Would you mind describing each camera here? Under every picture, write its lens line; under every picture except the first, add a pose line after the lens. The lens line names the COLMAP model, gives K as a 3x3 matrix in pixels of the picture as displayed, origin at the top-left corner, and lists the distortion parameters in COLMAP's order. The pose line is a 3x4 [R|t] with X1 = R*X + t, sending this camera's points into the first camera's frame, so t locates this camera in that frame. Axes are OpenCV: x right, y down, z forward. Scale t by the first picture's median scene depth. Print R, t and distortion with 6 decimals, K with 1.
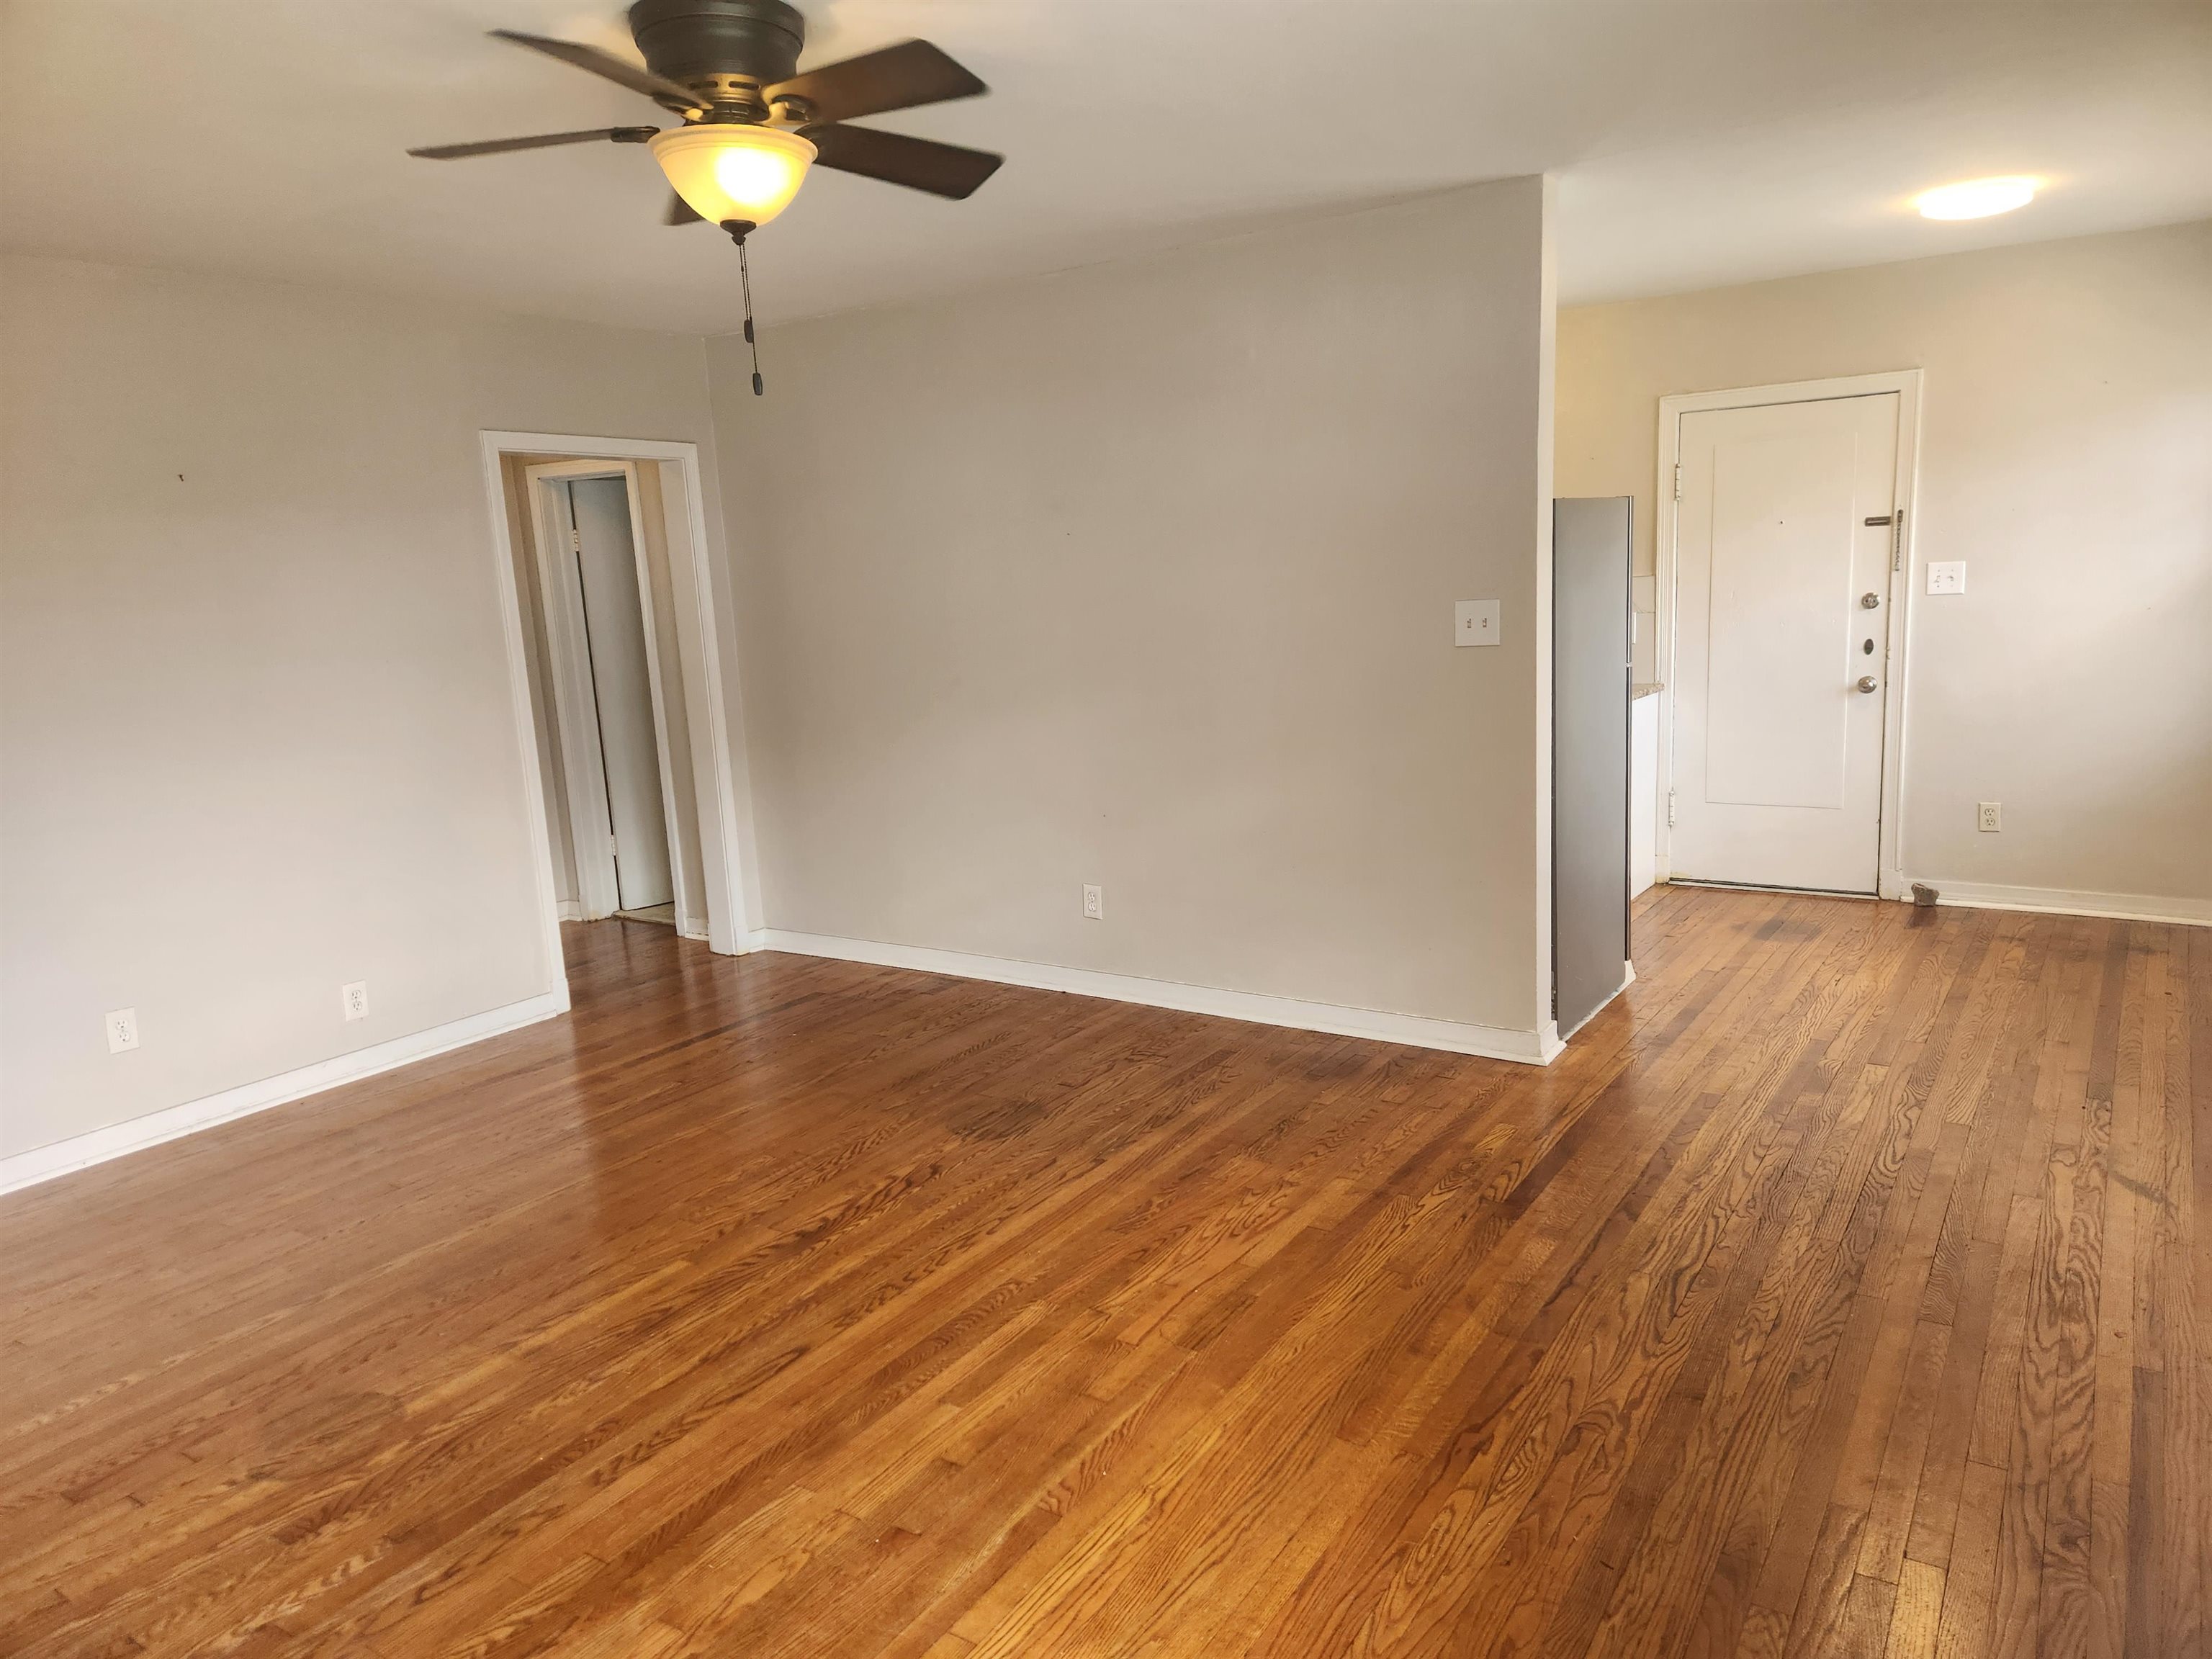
lens RADIAL K [[1493.0, 0, 1114.5], [0, 1493.0, 838.0], [0, 0, 1]] dist [0.078303, -0.071040]
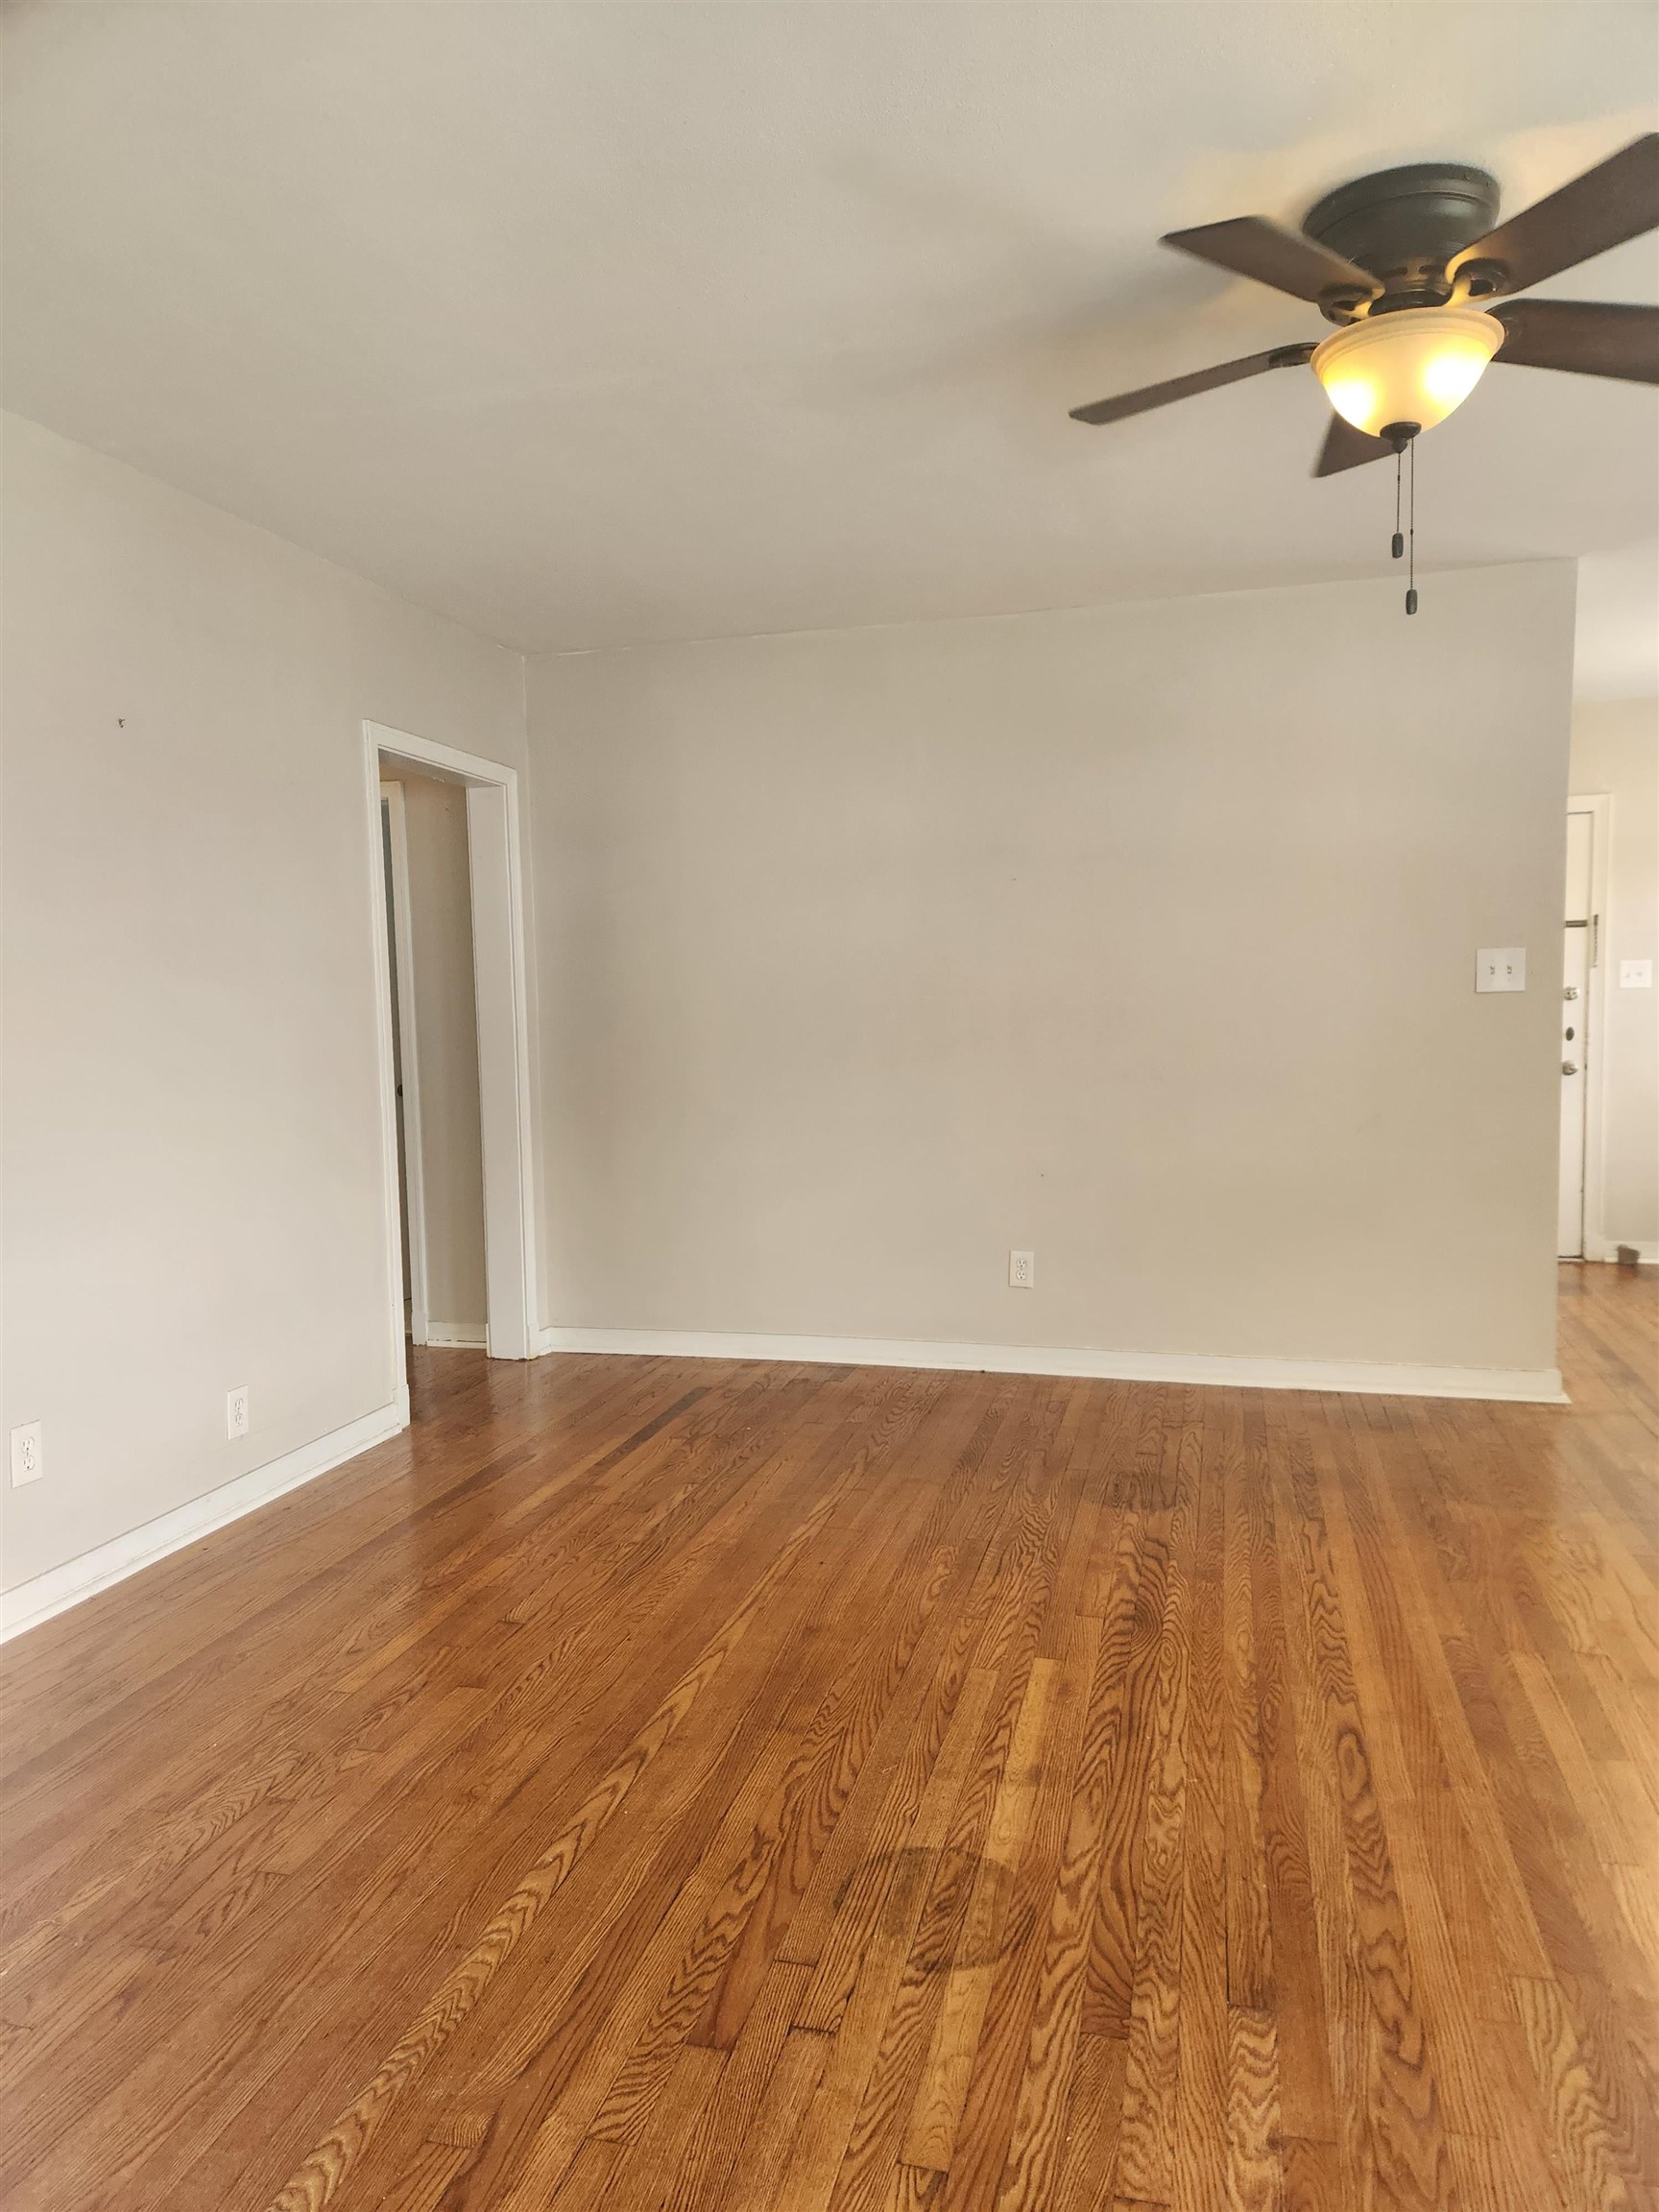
lens RADIAL K [[1504.0, 0, 829.5], [0, 1504.0, 1106.0], [0, 0, 1]] dist [0.061228, -0.068380]
pose [[0.945876, 0.010519, 0.324358, -0.461658], [0.028937, 0.992759, -0.116582, 0.050466], [-0.323236, 0.119658, 0.938723, 0.153777]]
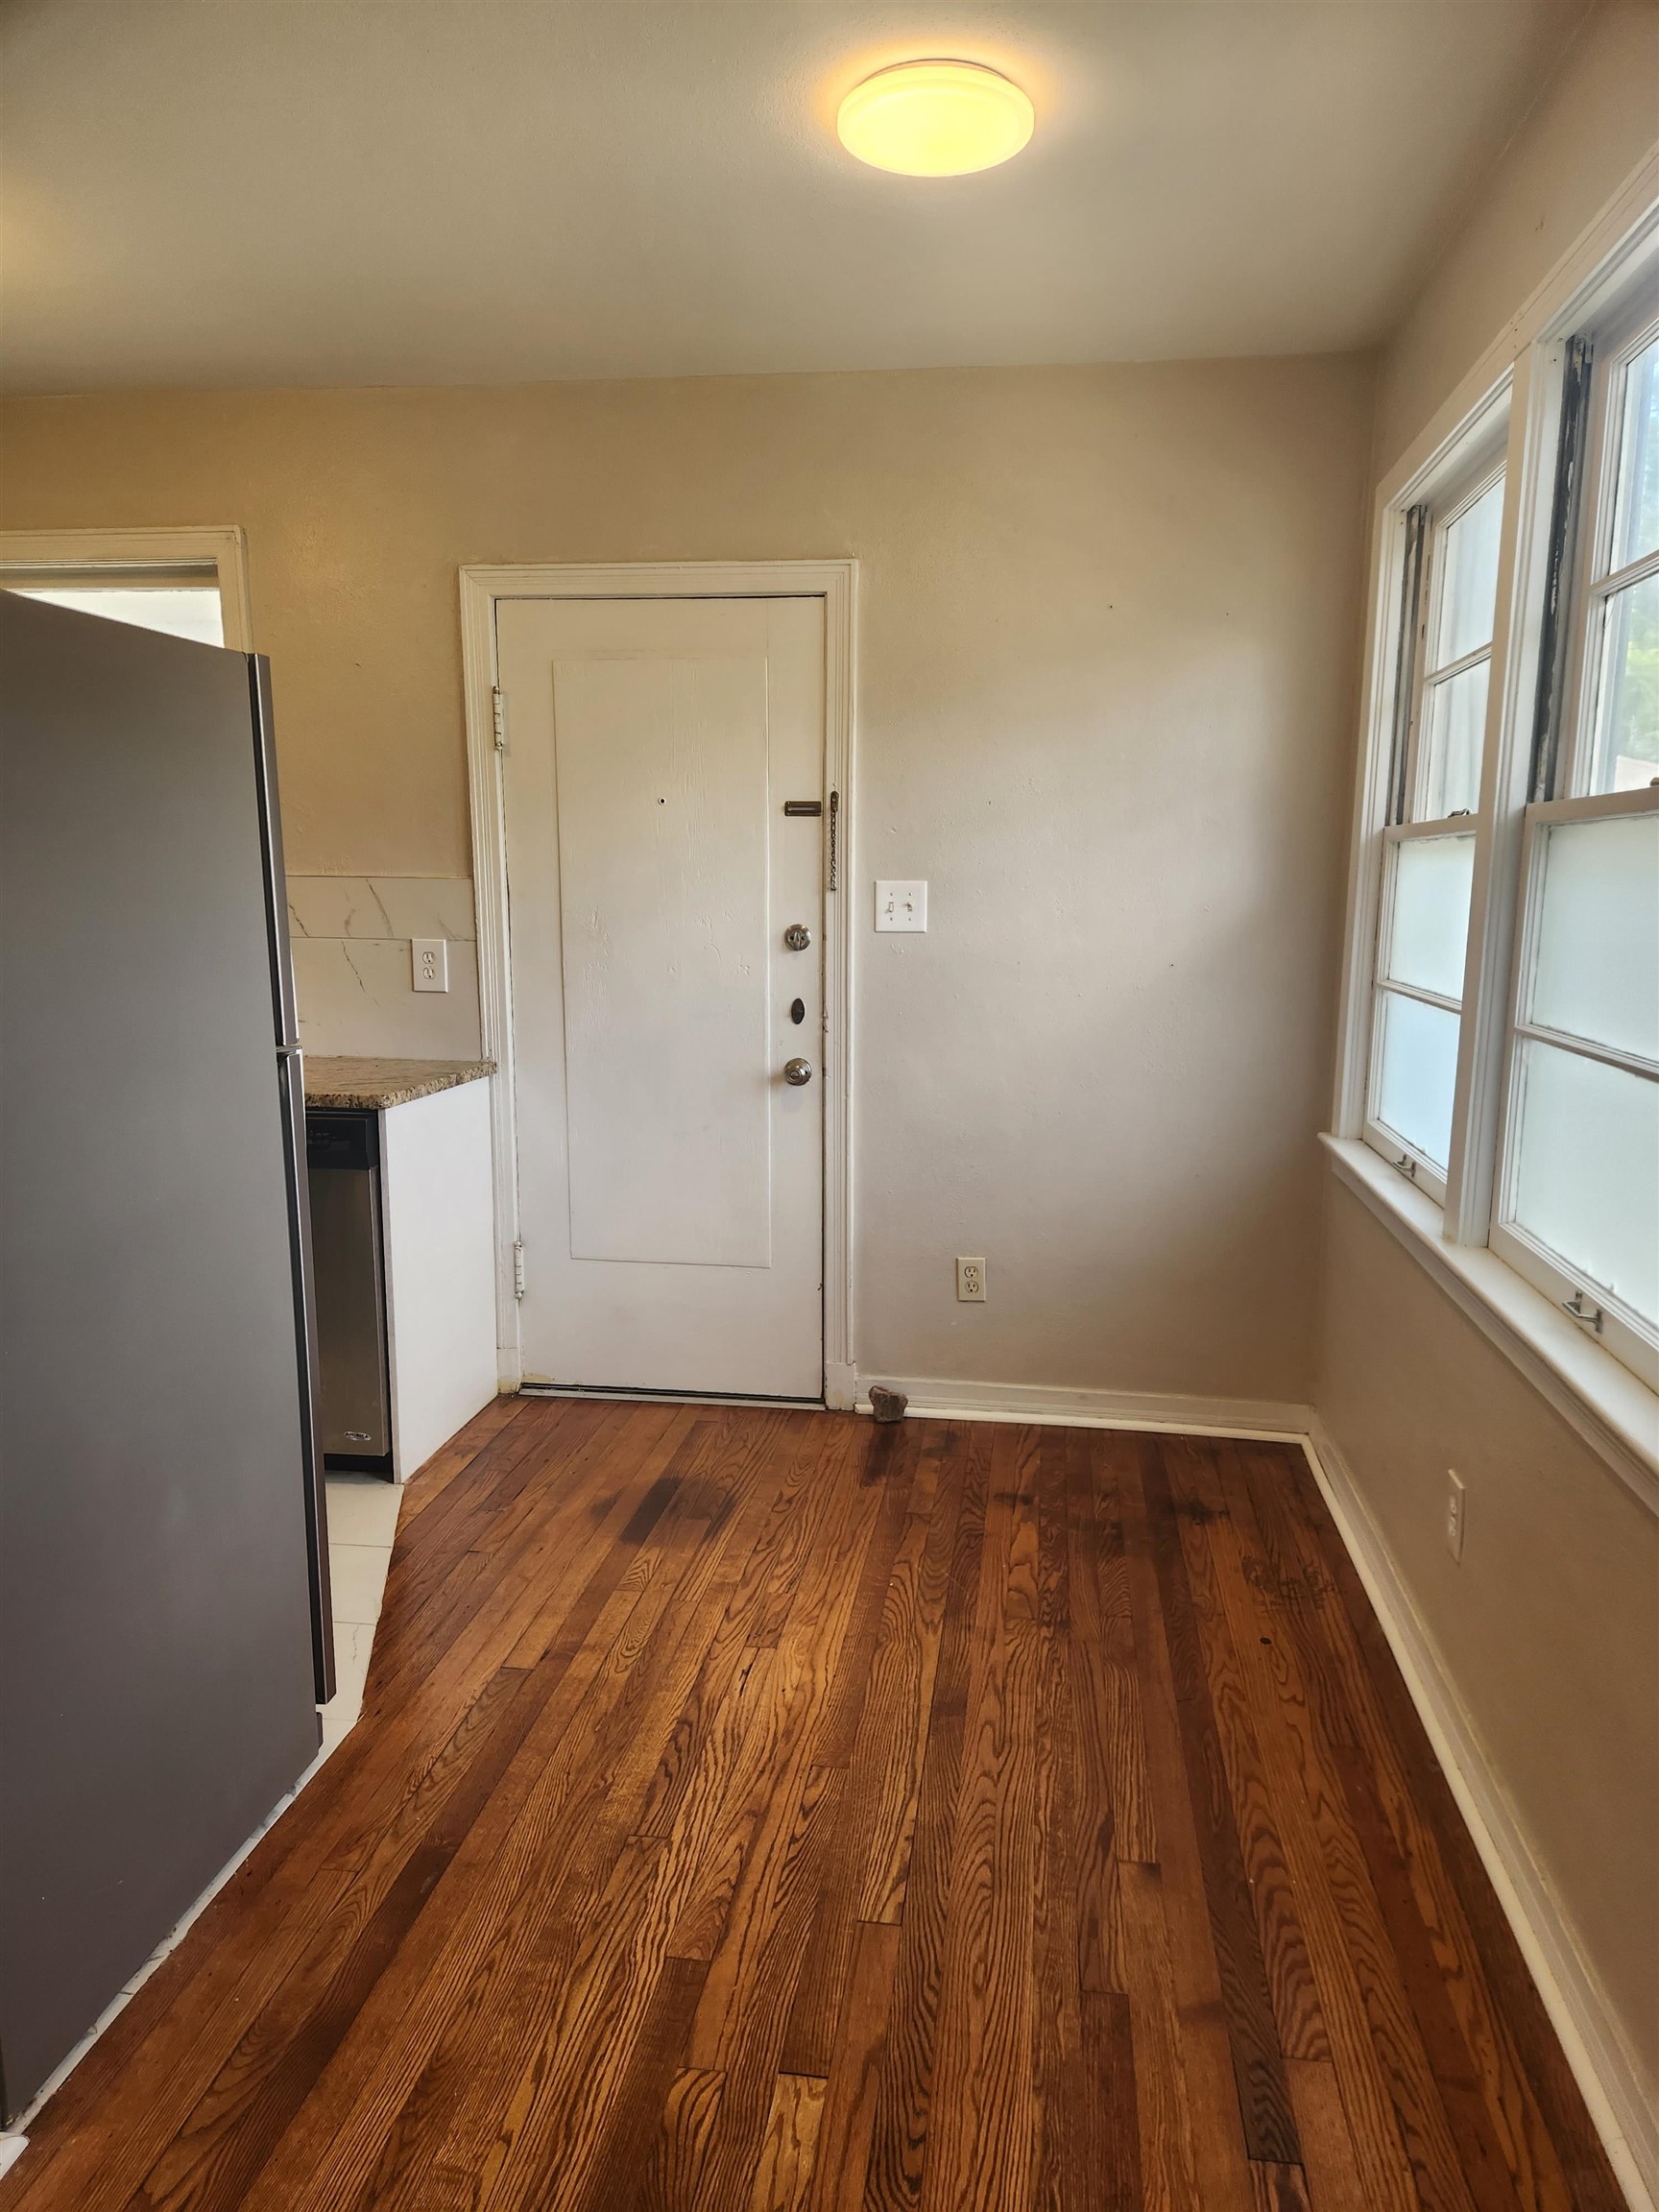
lens RADIAL K [[1493.0, 0, 828.9], [0, 1493.0, 1121.8], [0, 0, 1]] dist [0.078303, -0.071040]
pose [[0.898318, -0.015510, 0.439072, 0.287922], [0.027512, 0.999401, -0.020984, -0.081382], [-0.438484, 0.030930, 0.898207, 0.536355]]
